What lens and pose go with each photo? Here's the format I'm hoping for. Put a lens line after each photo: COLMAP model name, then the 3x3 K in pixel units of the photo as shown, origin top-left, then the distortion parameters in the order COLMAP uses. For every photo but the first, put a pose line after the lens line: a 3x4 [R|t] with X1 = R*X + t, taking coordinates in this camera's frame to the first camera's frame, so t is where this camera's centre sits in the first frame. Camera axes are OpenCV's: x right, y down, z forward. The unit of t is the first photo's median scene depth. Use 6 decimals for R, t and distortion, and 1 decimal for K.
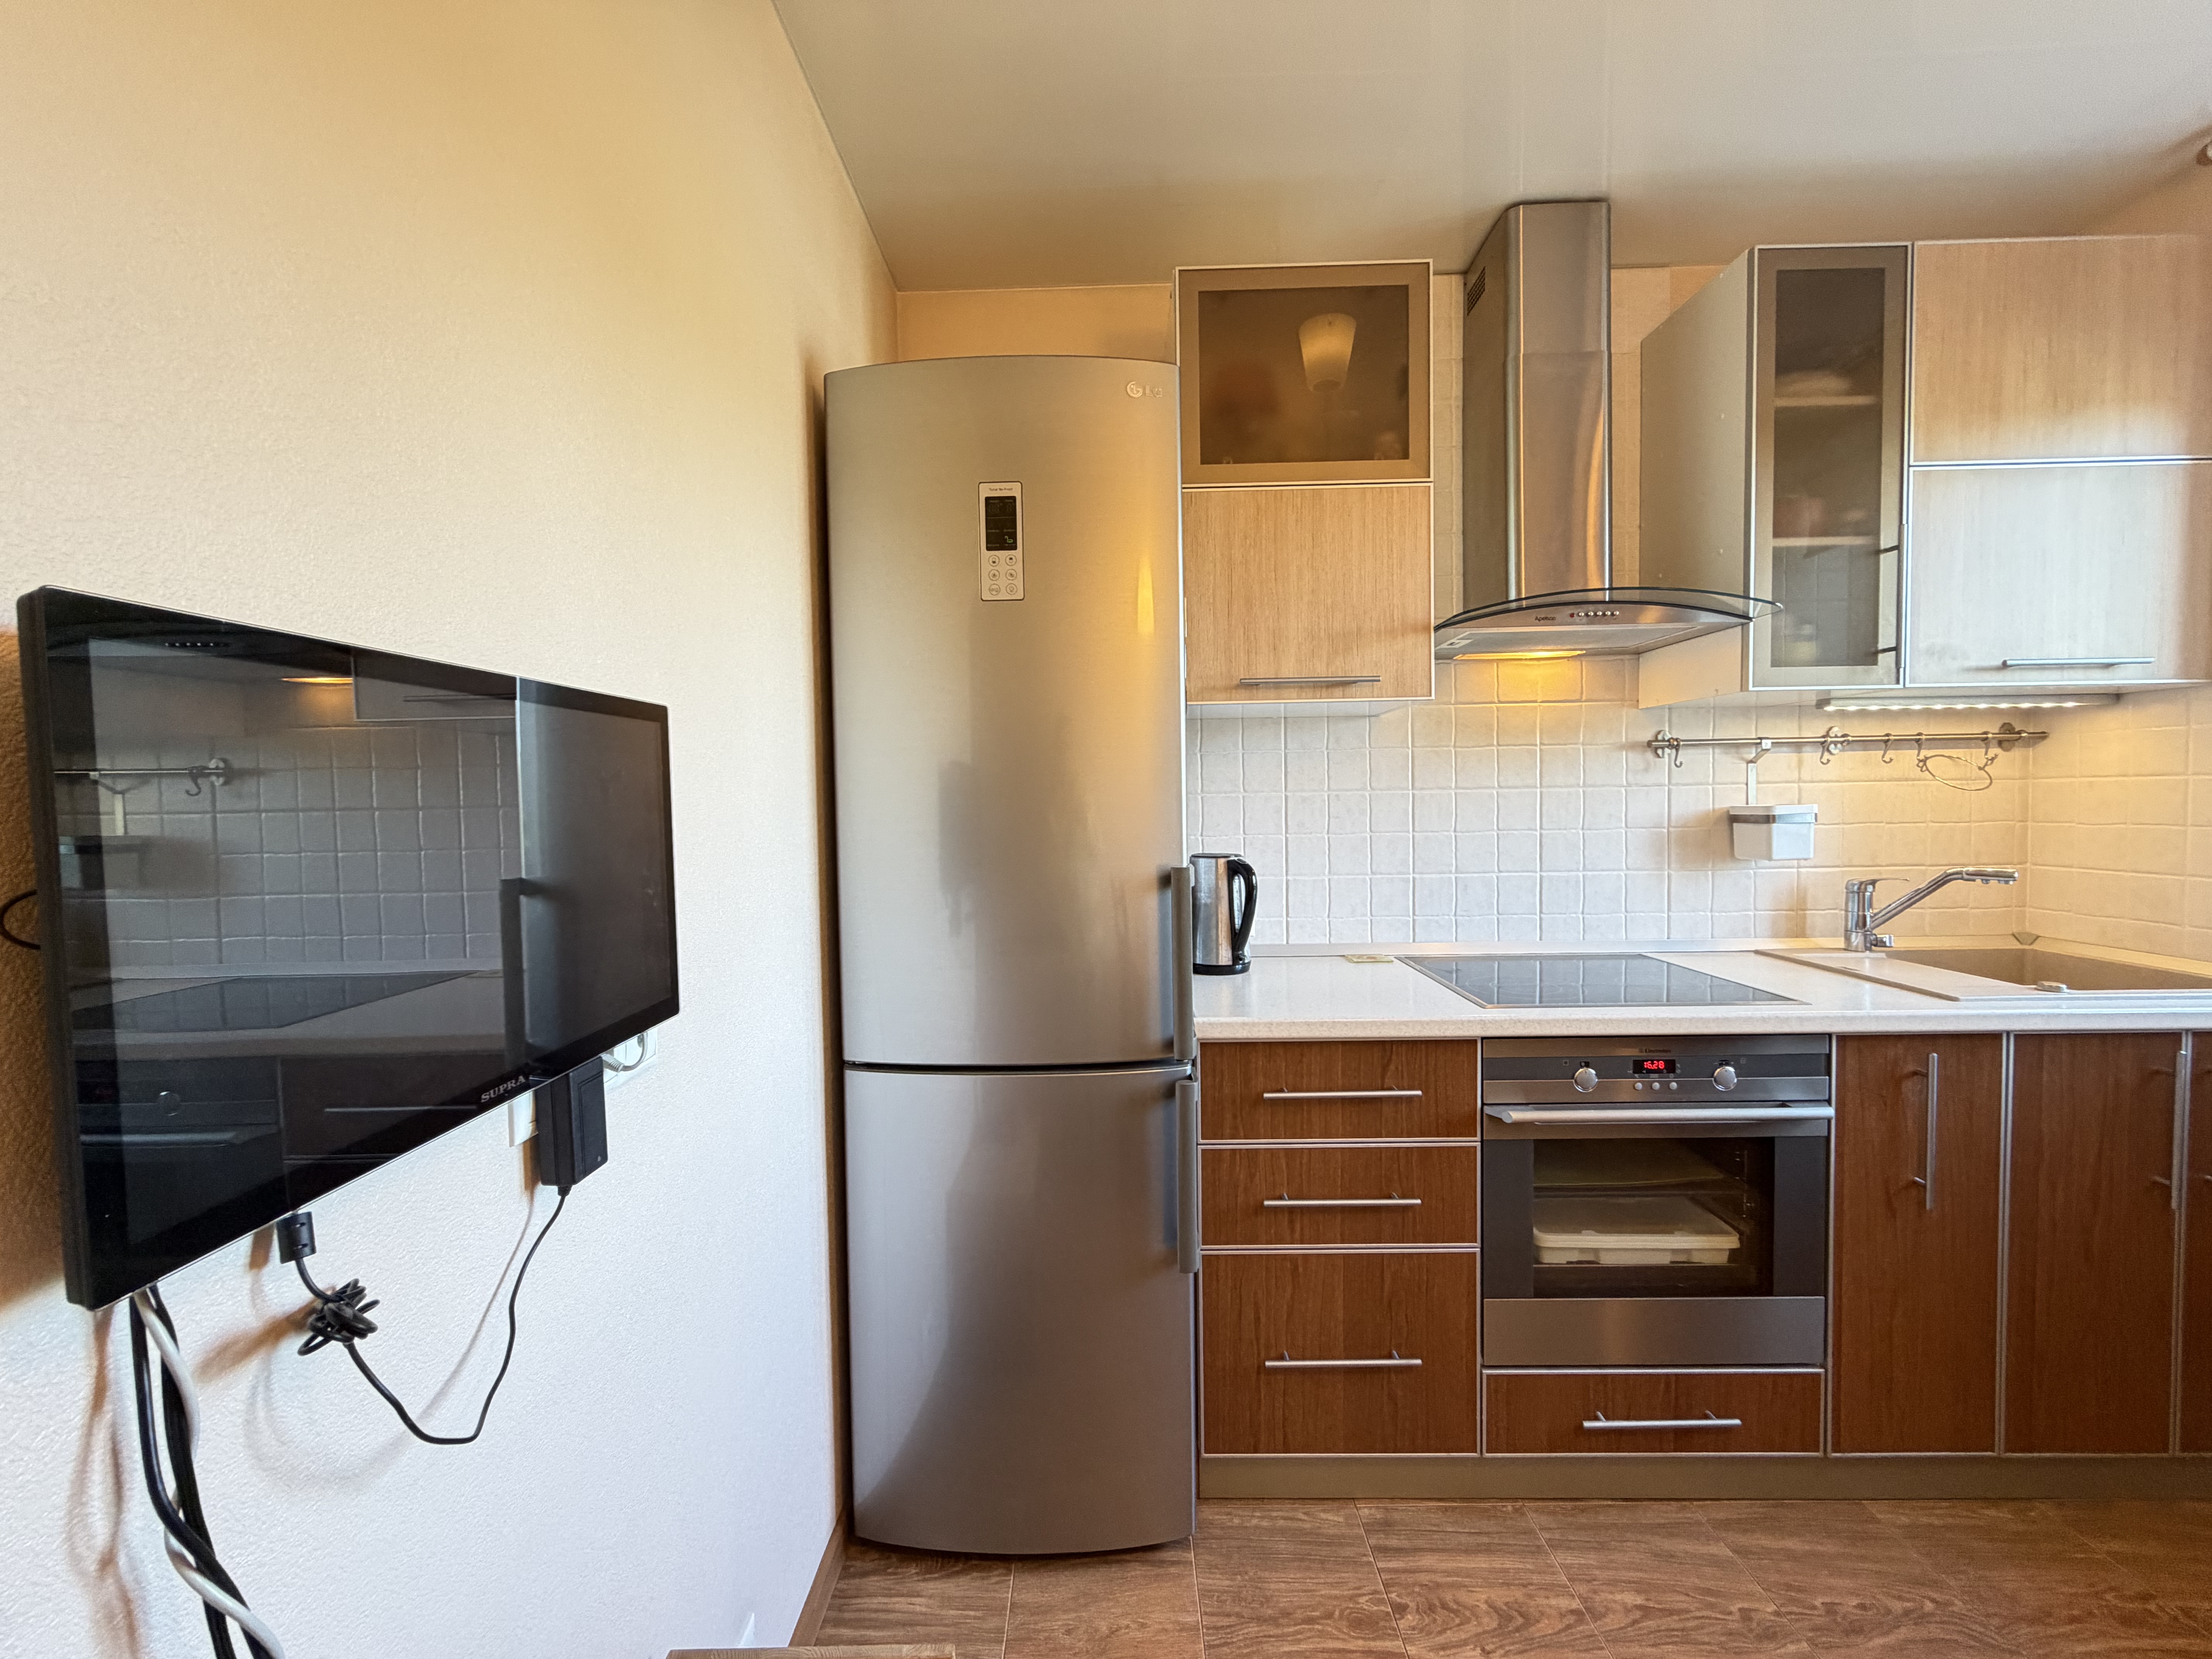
lens RADIAL K [[878.5, 0, 1100.9], [0, 878.5, 829.6], [0, 0, 1]] dist [-0.000506, -0.000018]
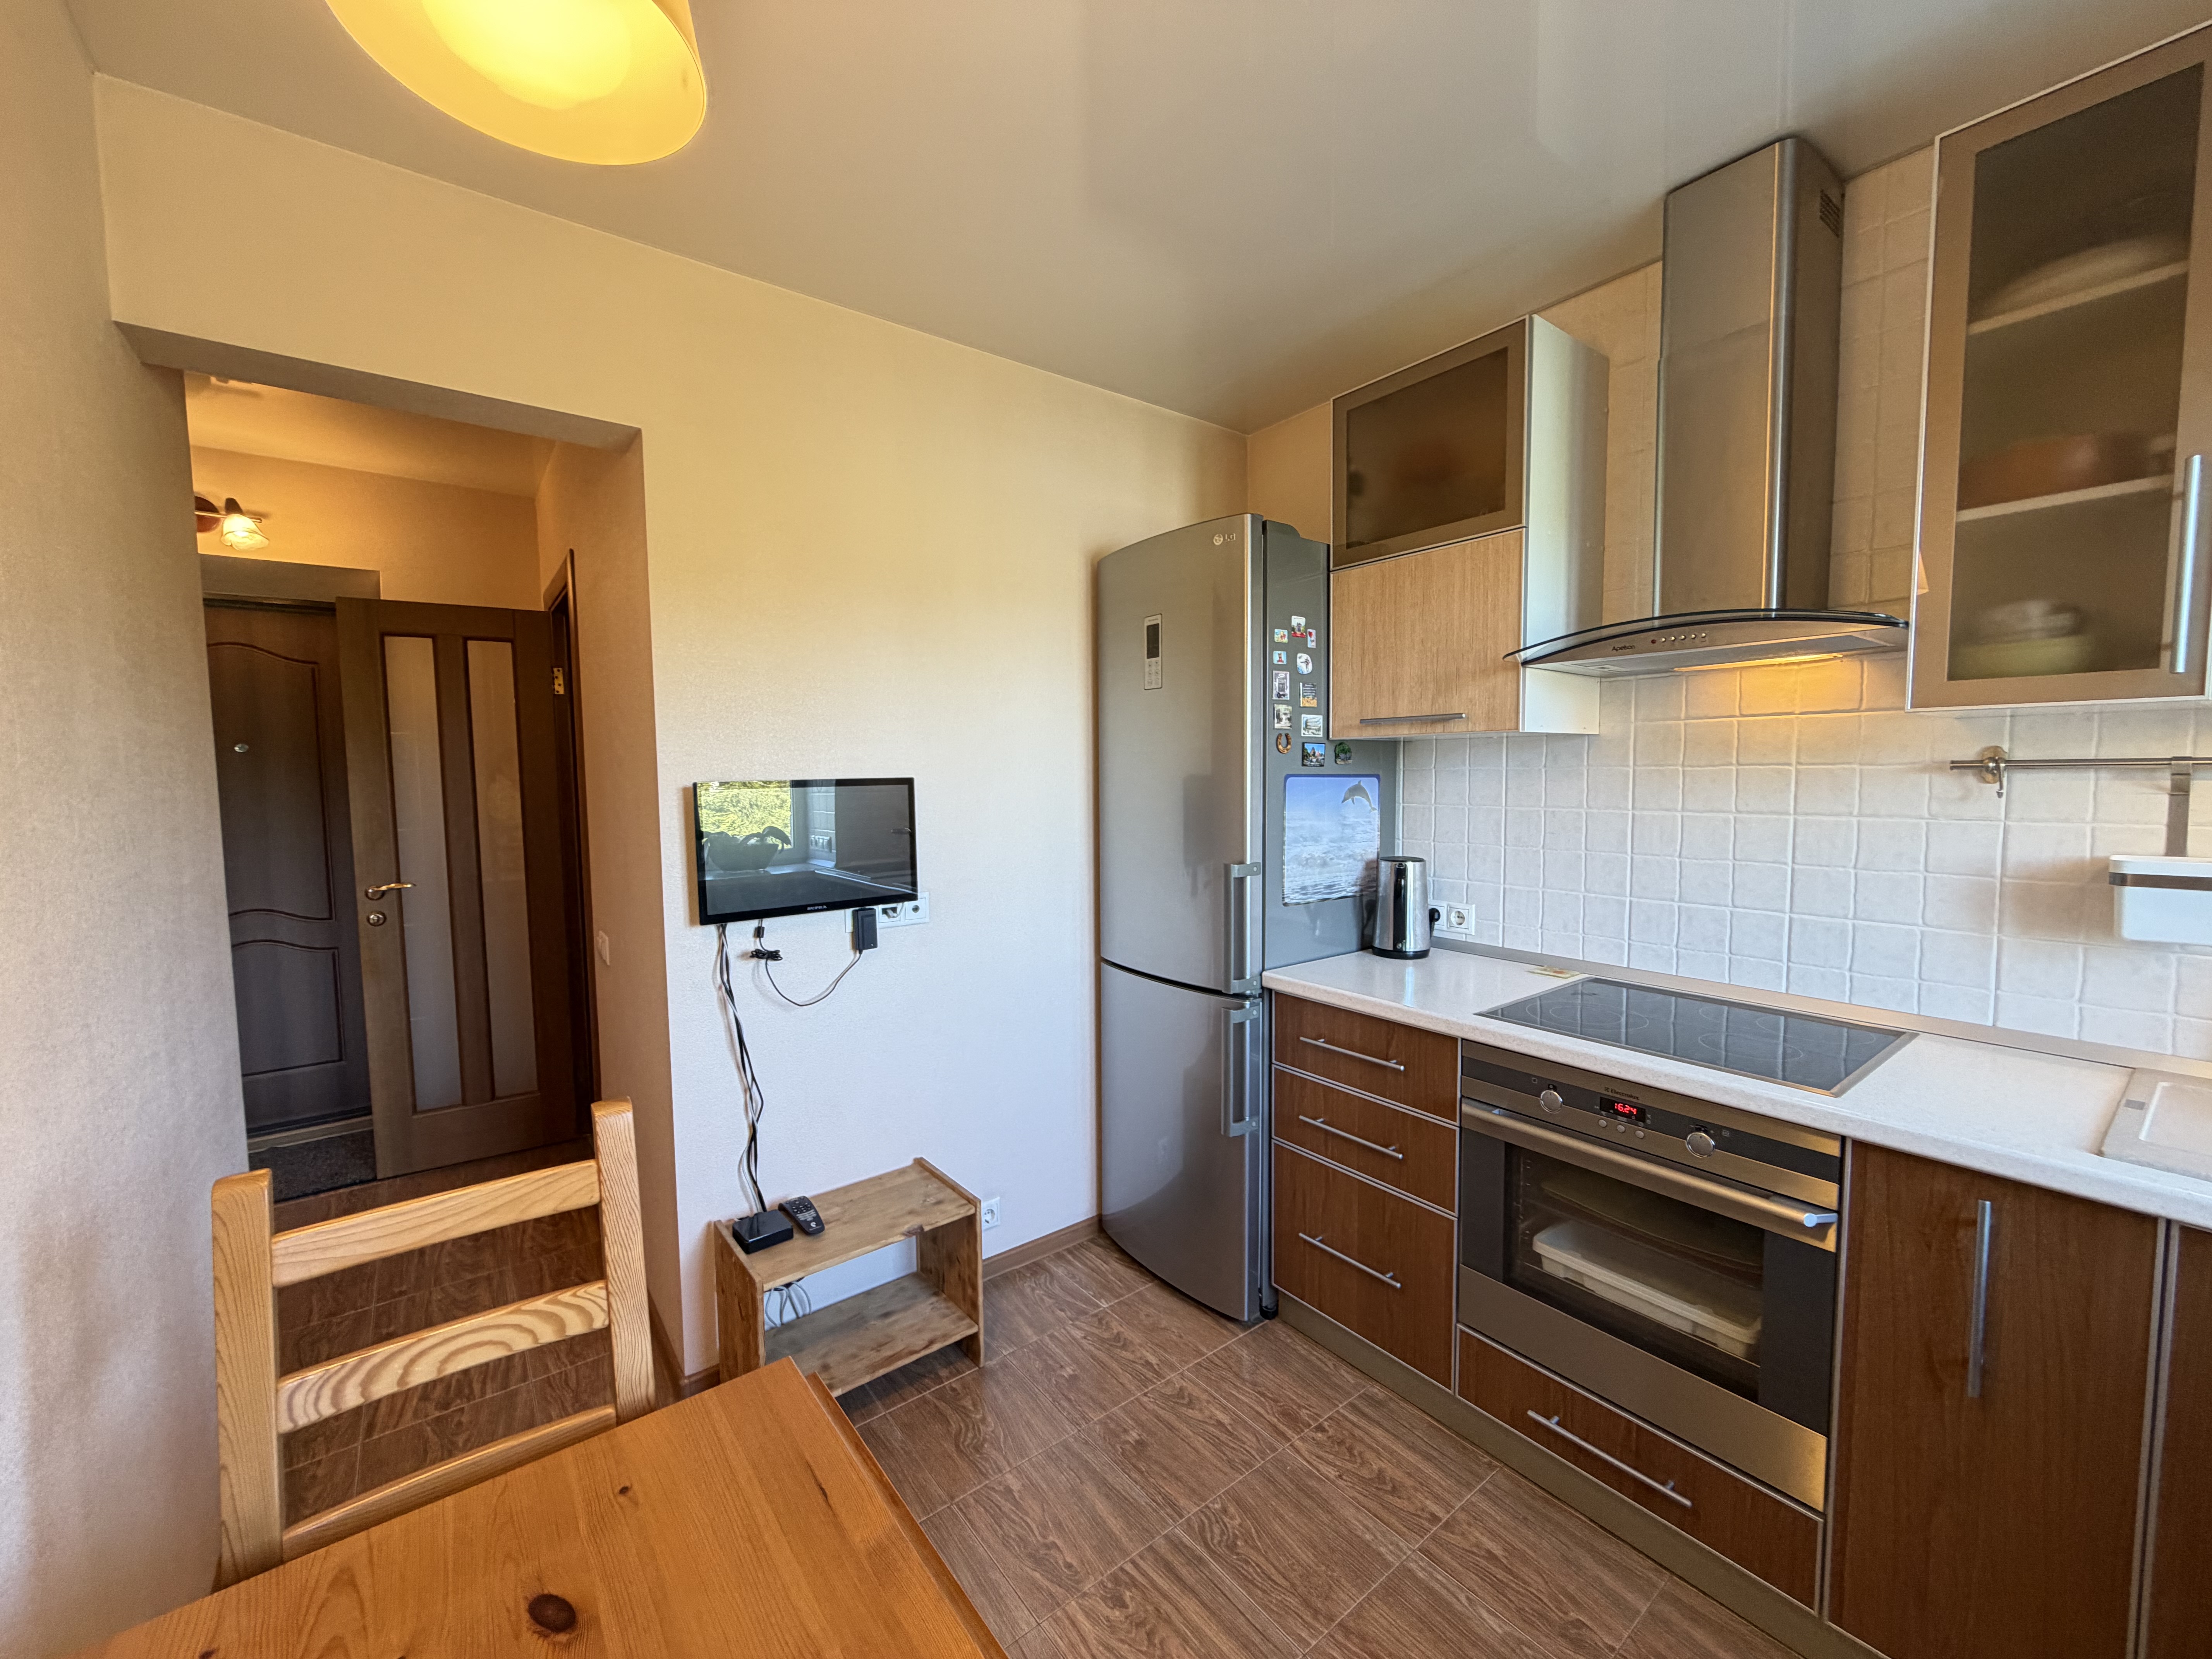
lens RADIAL K [[878.5, 0, 1100.6], [0, 878.5, 829.0], [0, 0, 1]] dist [-0.000506, -0.000018]
pose [[0.618349, 0.063913, -0.783301, 0.934066], [-0.027222, 0.997831, 0.059928, -0.082668], [0.785432, -0.015733, 0.618748, -0.066938]]
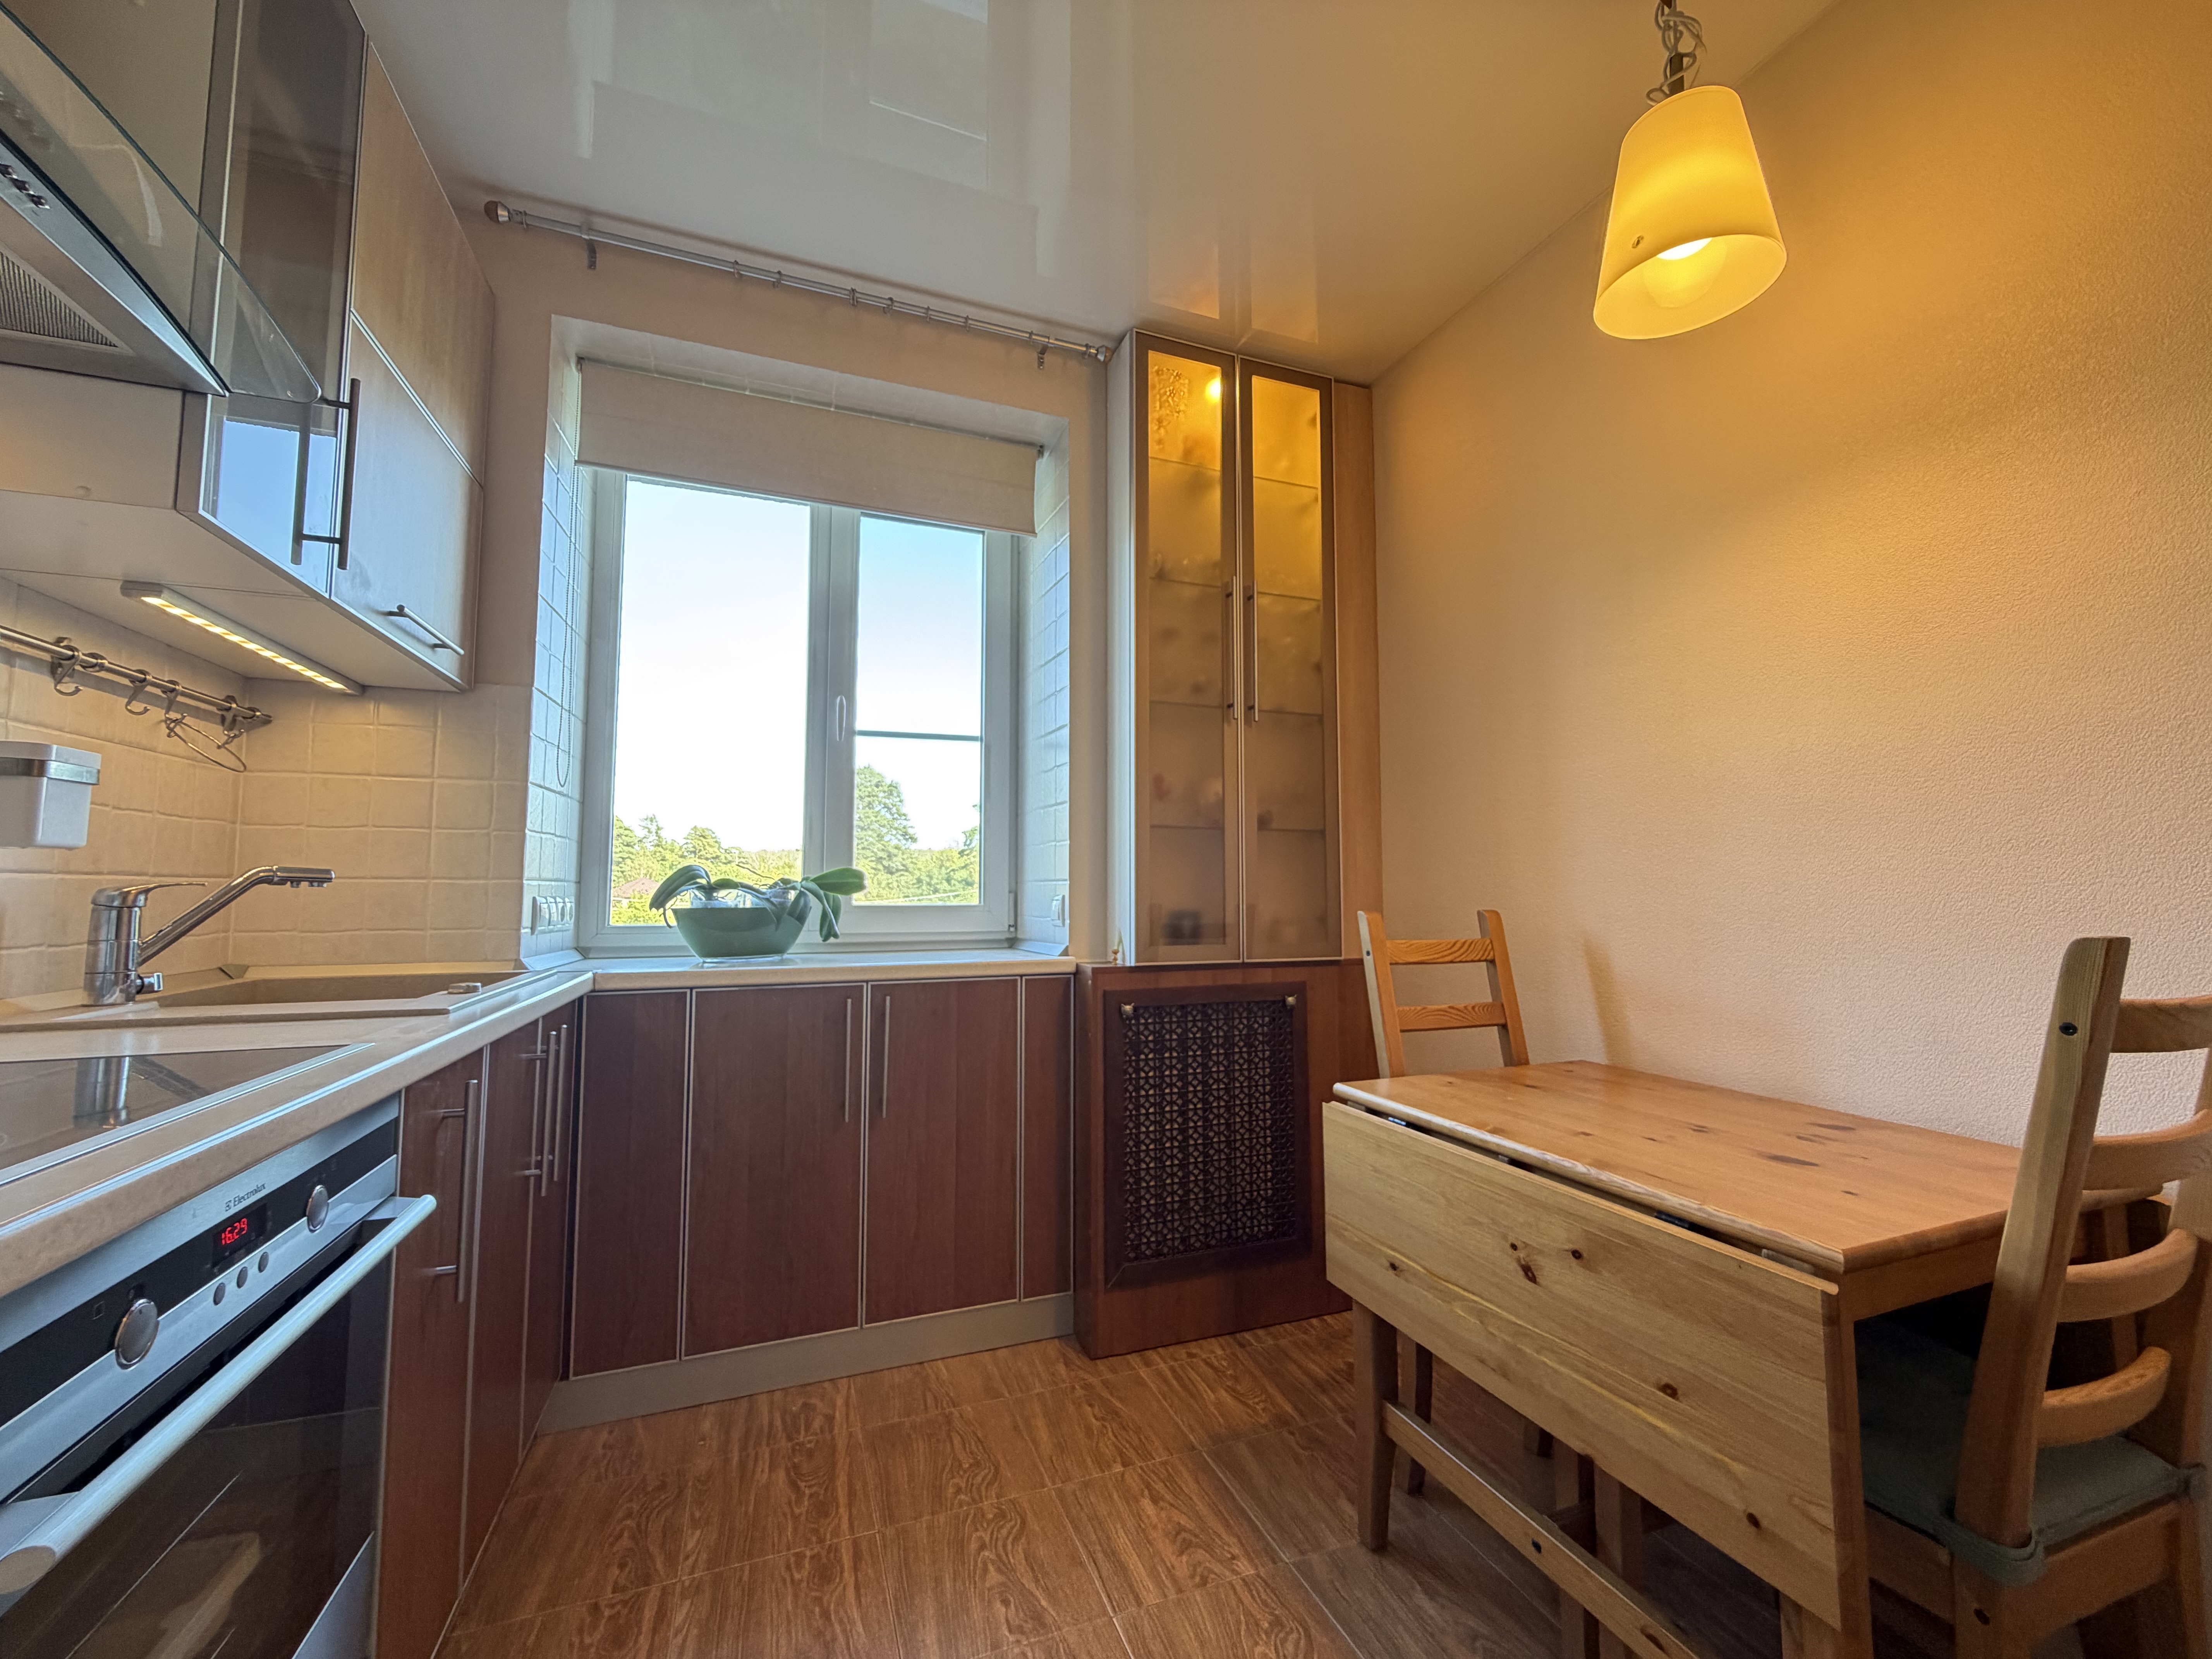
lens RADIAL K [[878.5, 0, 1098.3], [0, 878.5, 830.0], [0, 0, 1]] dist [-0.000506, -0.000018]
pose [[-0.362331, 0.082740, 0.928370, 0.037545], [0.039173, 0.996524, -0.073525, 0.105017], [-0.931226, 0.009727, -0.364312, 0.690077]]
